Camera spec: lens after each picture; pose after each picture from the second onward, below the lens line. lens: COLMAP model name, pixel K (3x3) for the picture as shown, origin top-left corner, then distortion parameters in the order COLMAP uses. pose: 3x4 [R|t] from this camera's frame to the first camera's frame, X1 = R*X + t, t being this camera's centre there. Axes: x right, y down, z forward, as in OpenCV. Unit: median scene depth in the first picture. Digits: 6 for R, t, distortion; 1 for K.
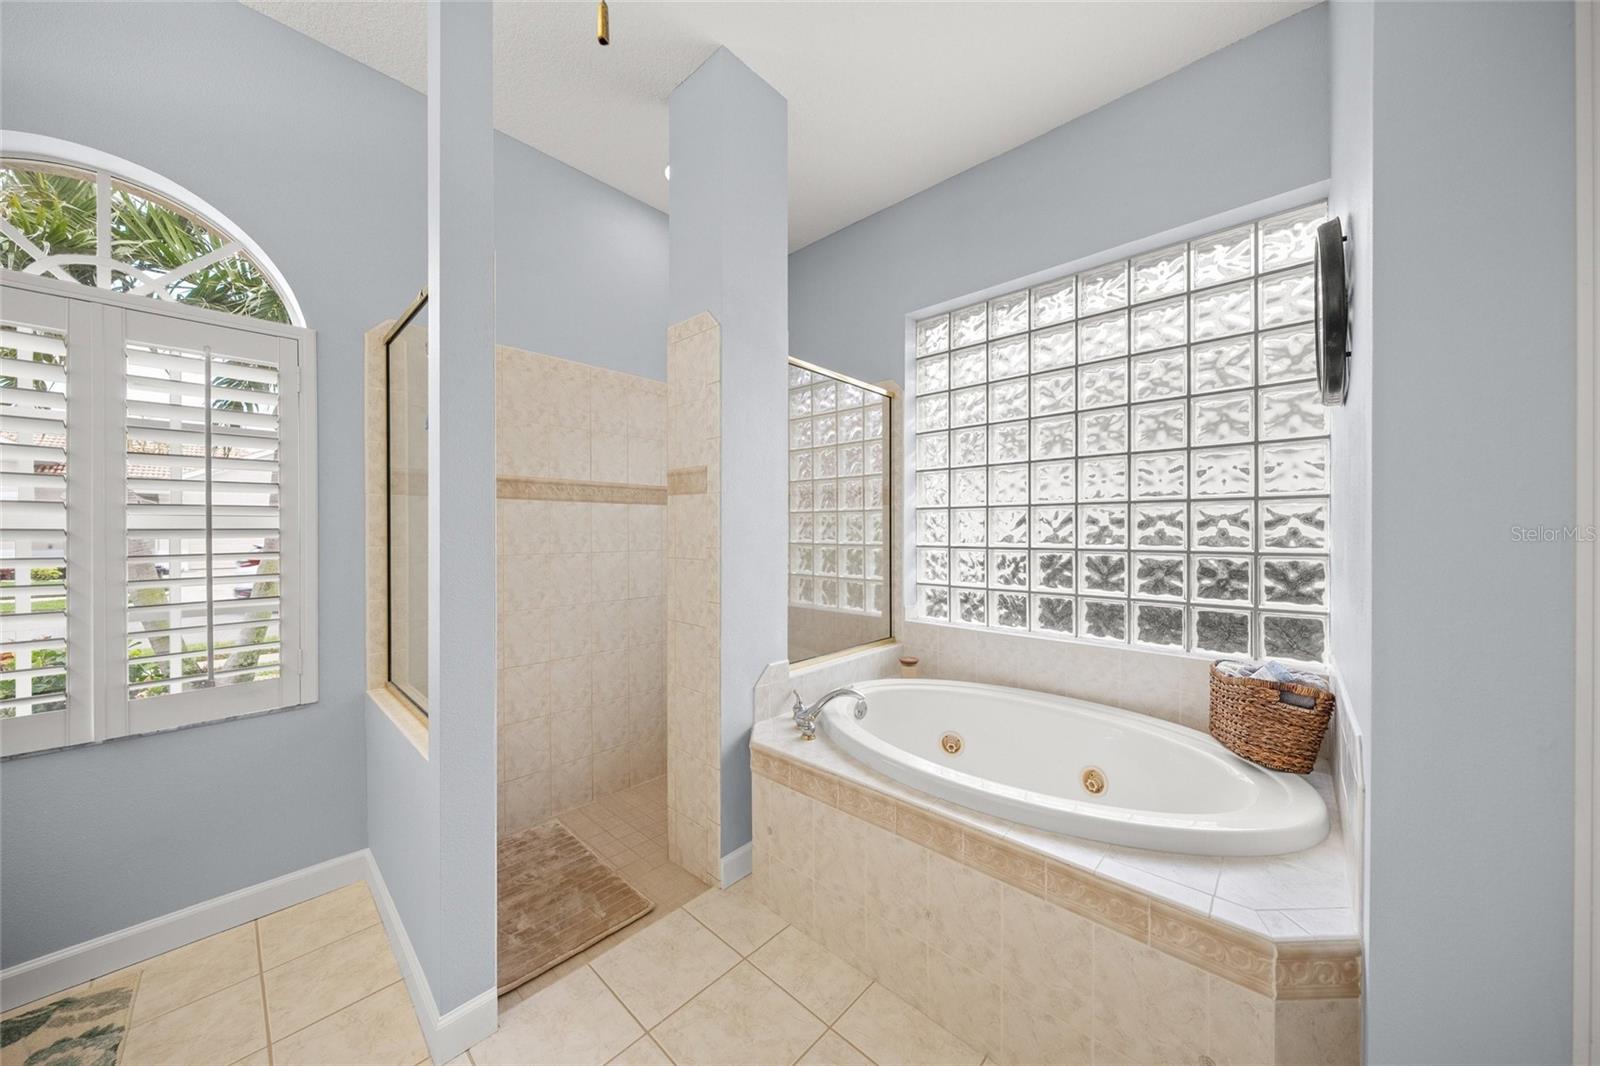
lens RADIAL K [[544.8, 0, 798.5], [0, 544.8, 522.6], [0, 0, 1]] dist [0.000980, 0.000217]
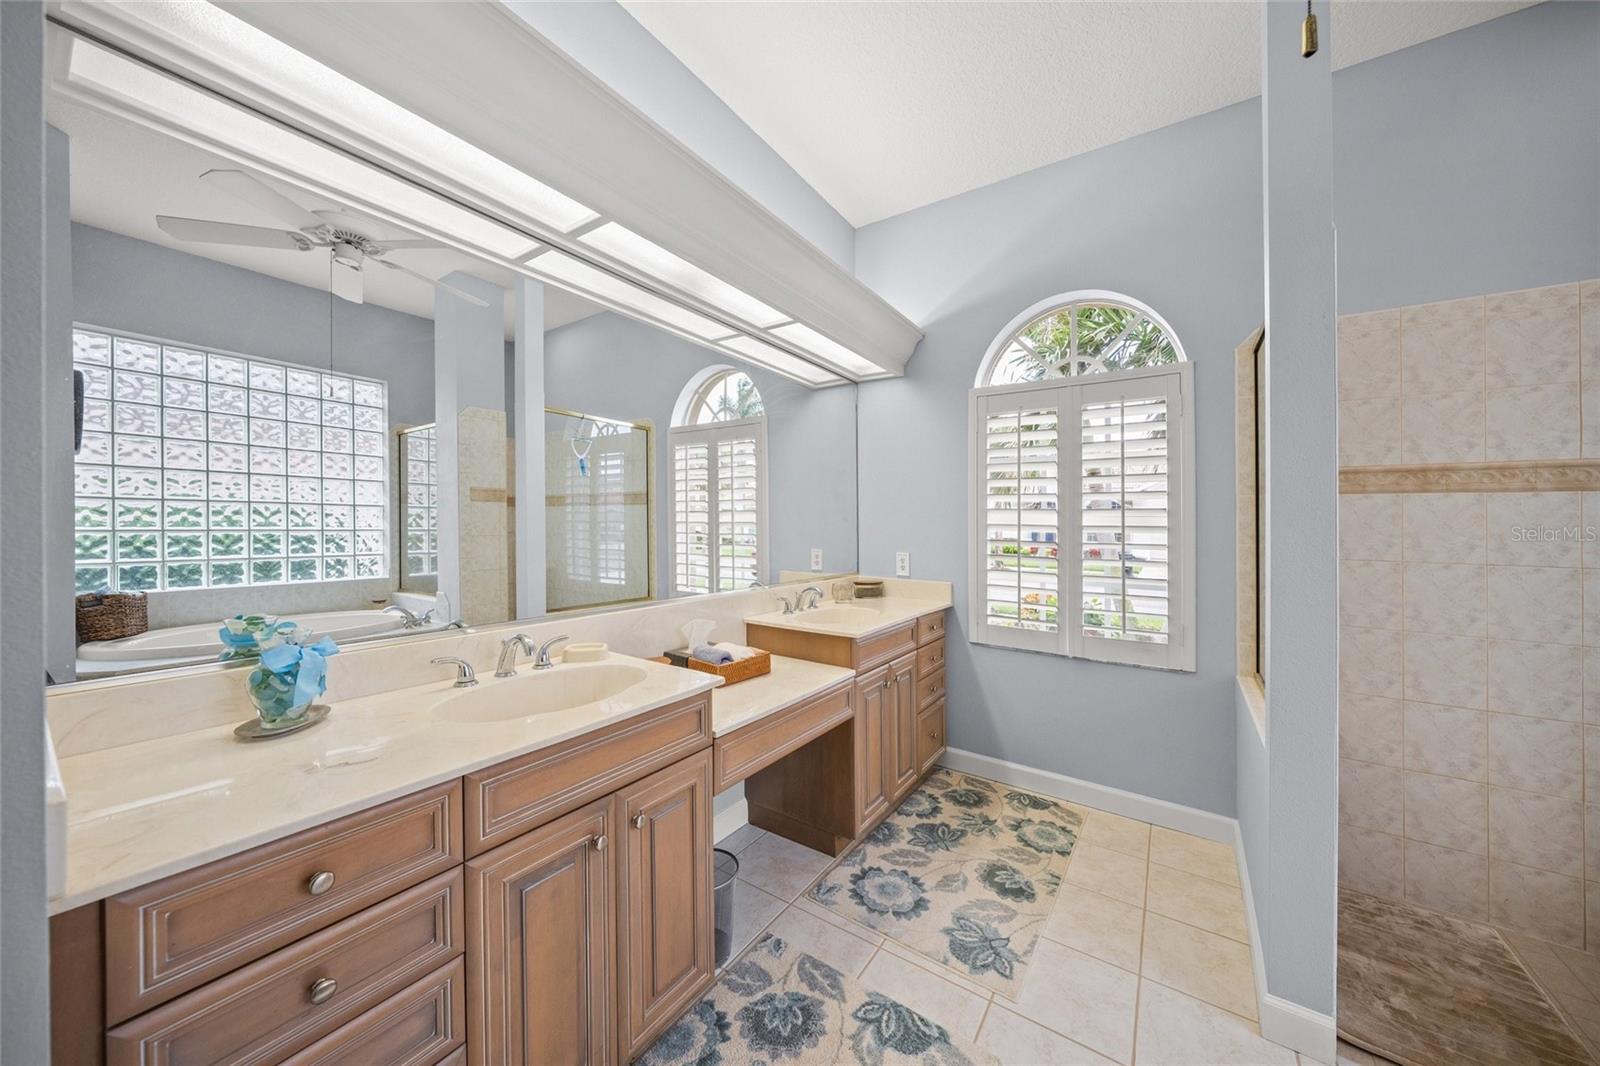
lens RADIAL K [[544.8, 0, 798.5], [0, 544.8, 522.6], [0, 0, 1]] dist [0.000980, 0.000217]
pose [[0.148292, 0.003453, -0.988938, 0.155189], [-0.000764, 0.999994, 0.003377, -0.001326], [0.988943, 0.000254, 0.148294, -0.030366]]
